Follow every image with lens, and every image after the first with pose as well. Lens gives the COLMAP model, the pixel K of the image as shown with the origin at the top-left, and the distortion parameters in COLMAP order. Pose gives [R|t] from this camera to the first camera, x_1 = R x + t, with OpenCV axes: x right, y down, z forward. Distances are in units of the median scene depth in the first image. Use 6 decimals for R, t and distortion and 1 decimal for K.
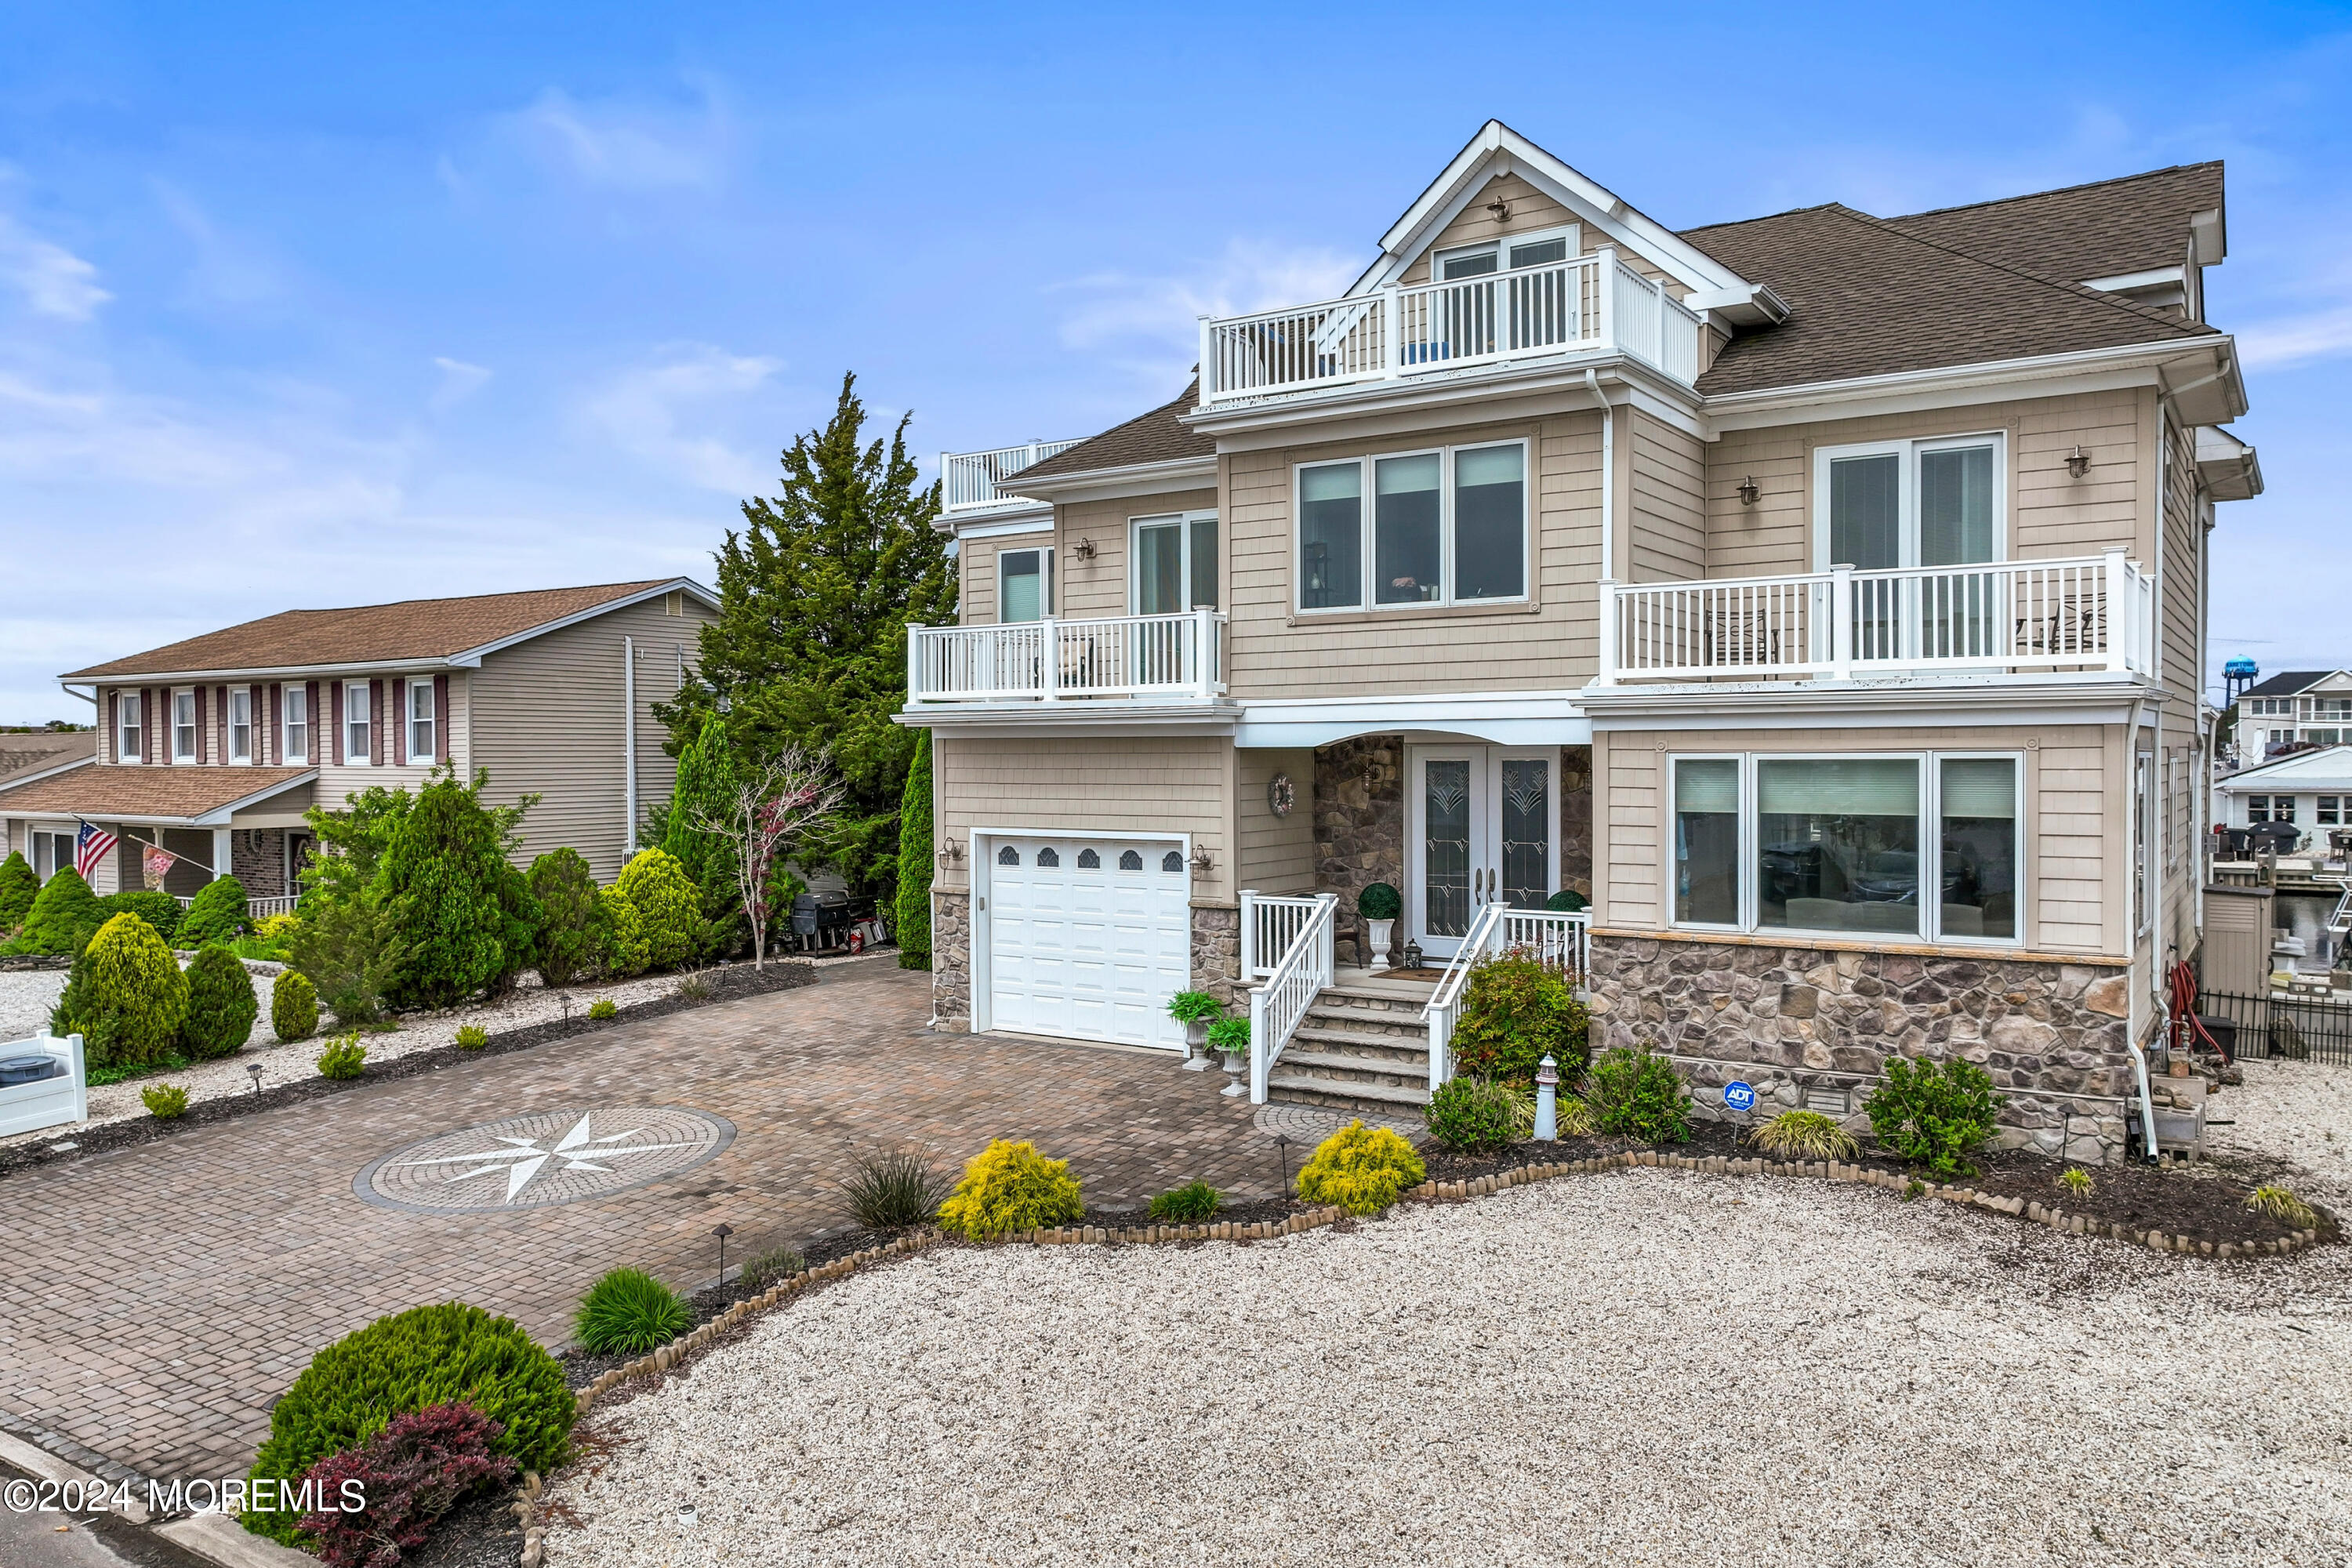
lens RADIAL K [[1736.3, 0, 1174.1], [0, 1736.3, 861.8], [0, 0, 1]] dist [0.007002, -0.000784]
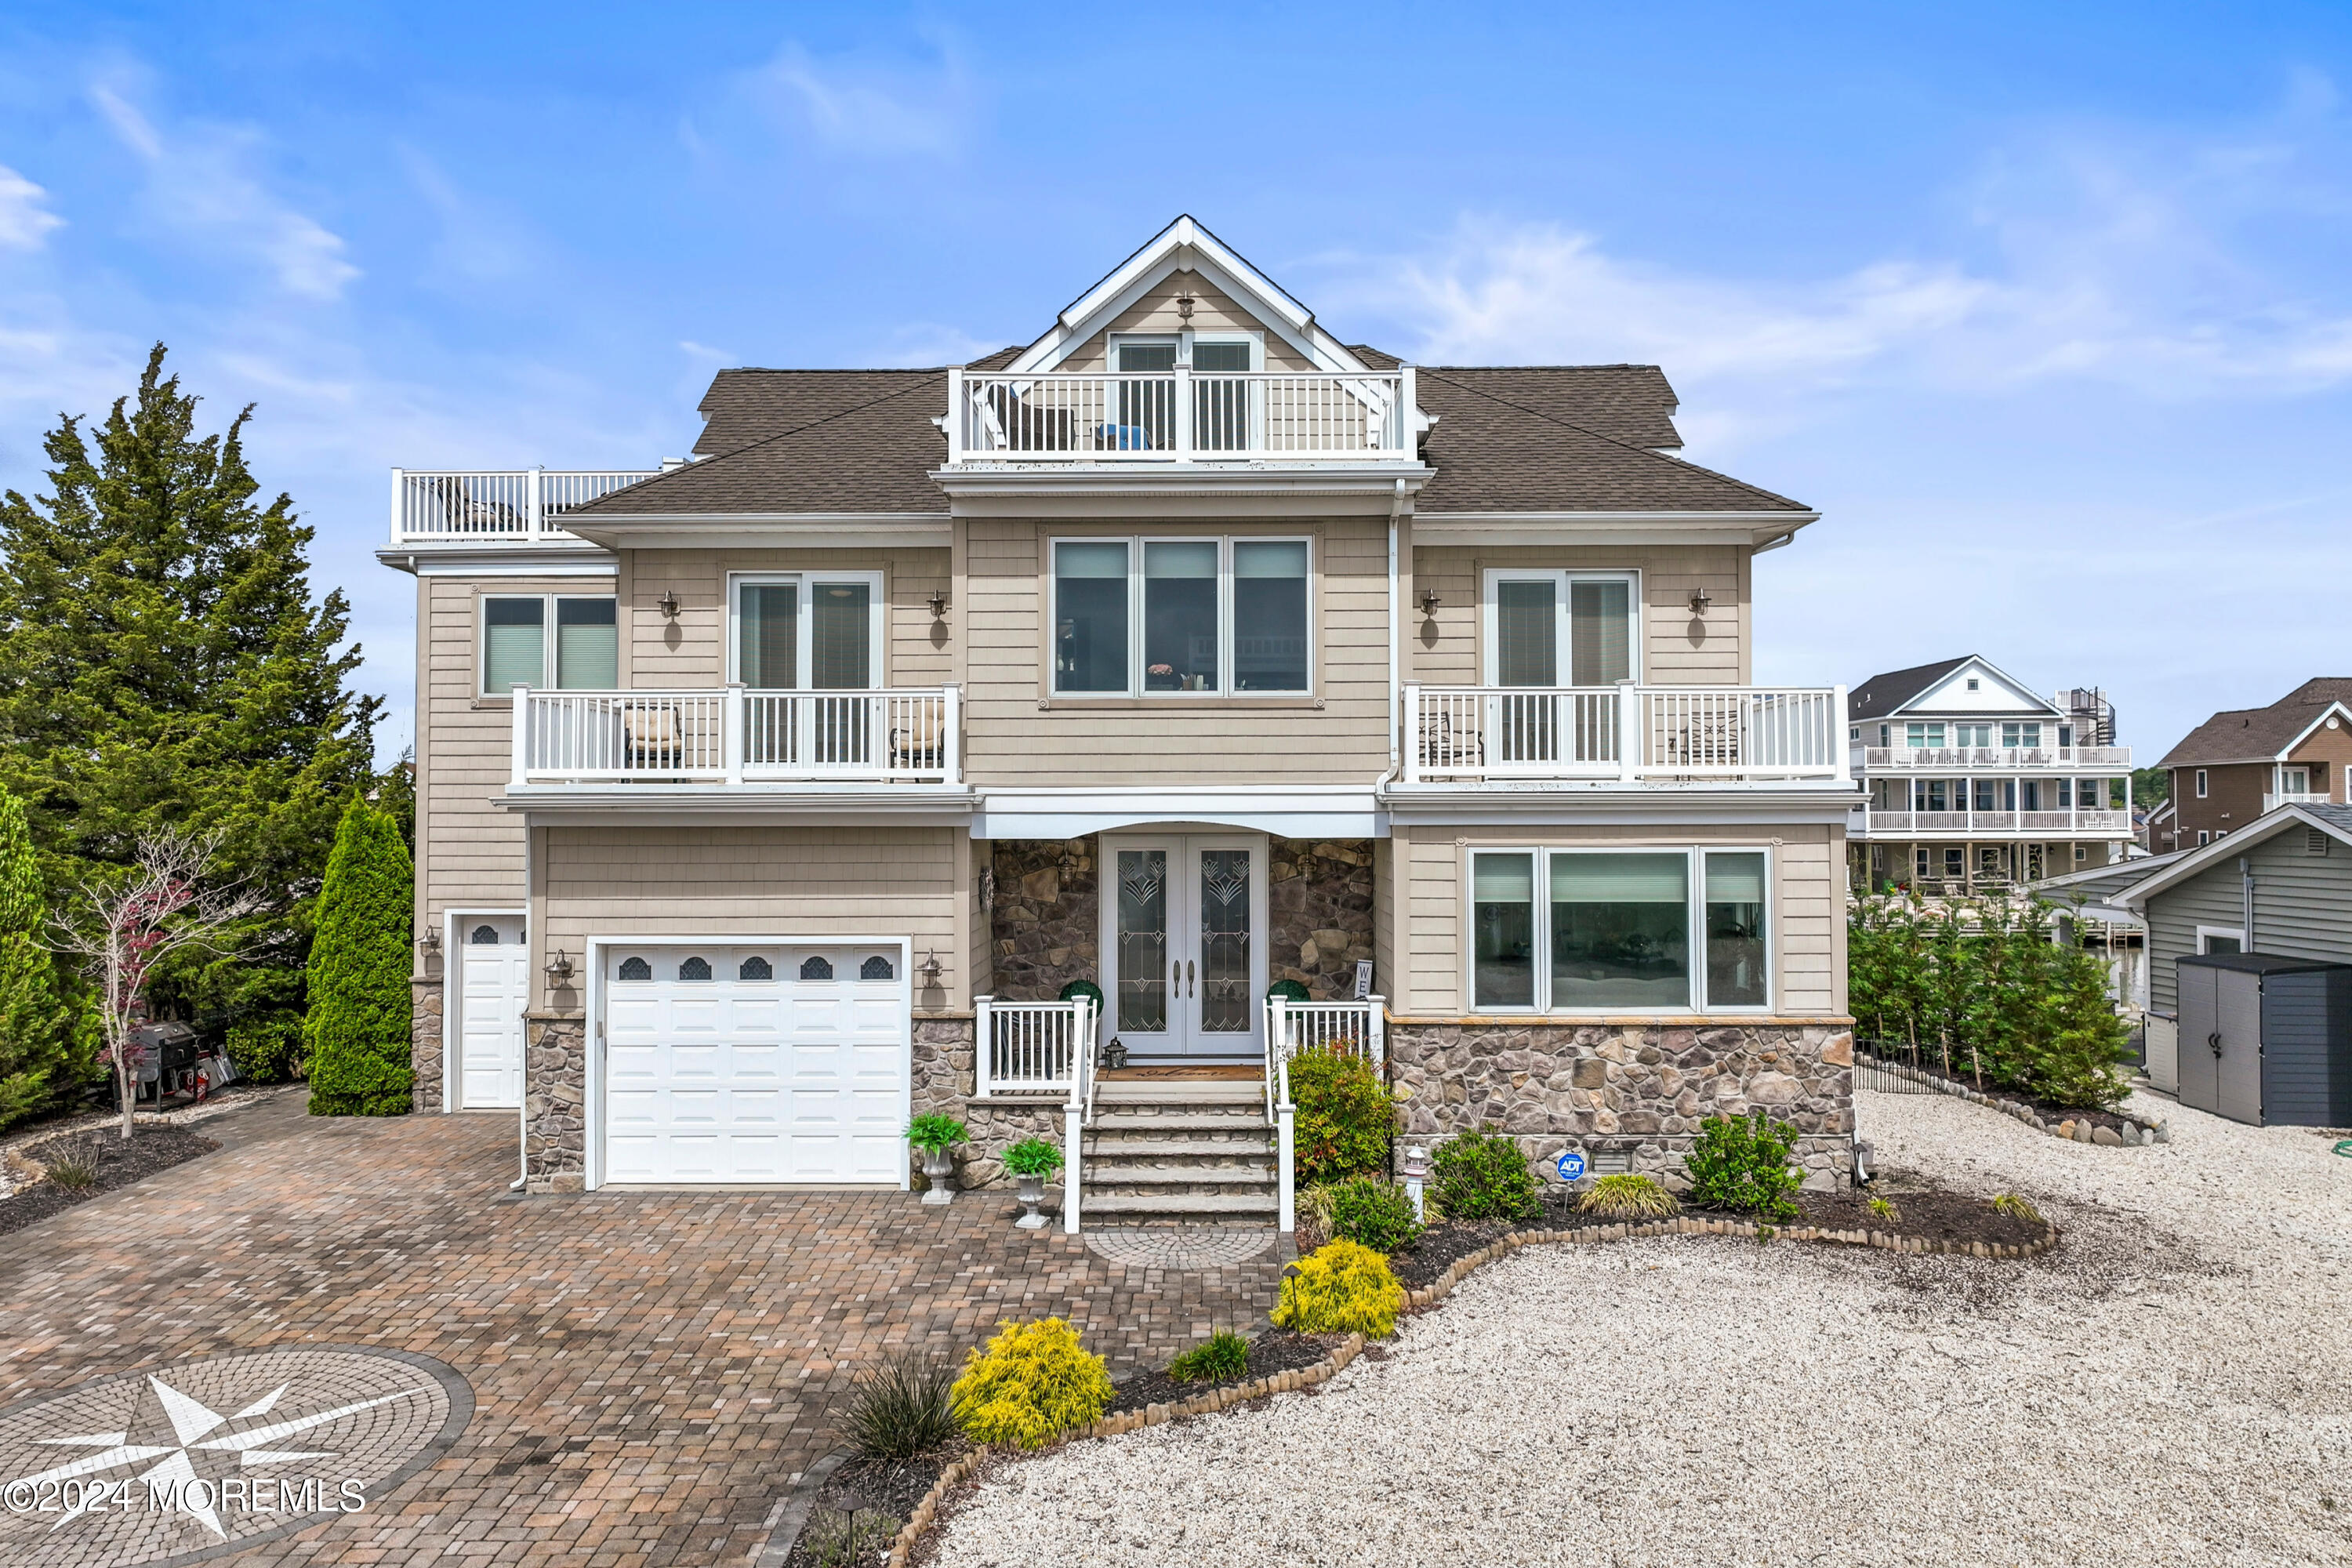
lens RADIAL K [[1716.4, 0, 1184.4], [0, 1716.4, 836.6], [0, 0, 1]] dist [0.005066, -0.000871]
pose [[0.827352, -0.003954, 0.561670, -0.434948], [0.032728, 0.998616, -0.041178, -0.030953], [-0.560730, 0.052451, 0.826336, 0.228563]]
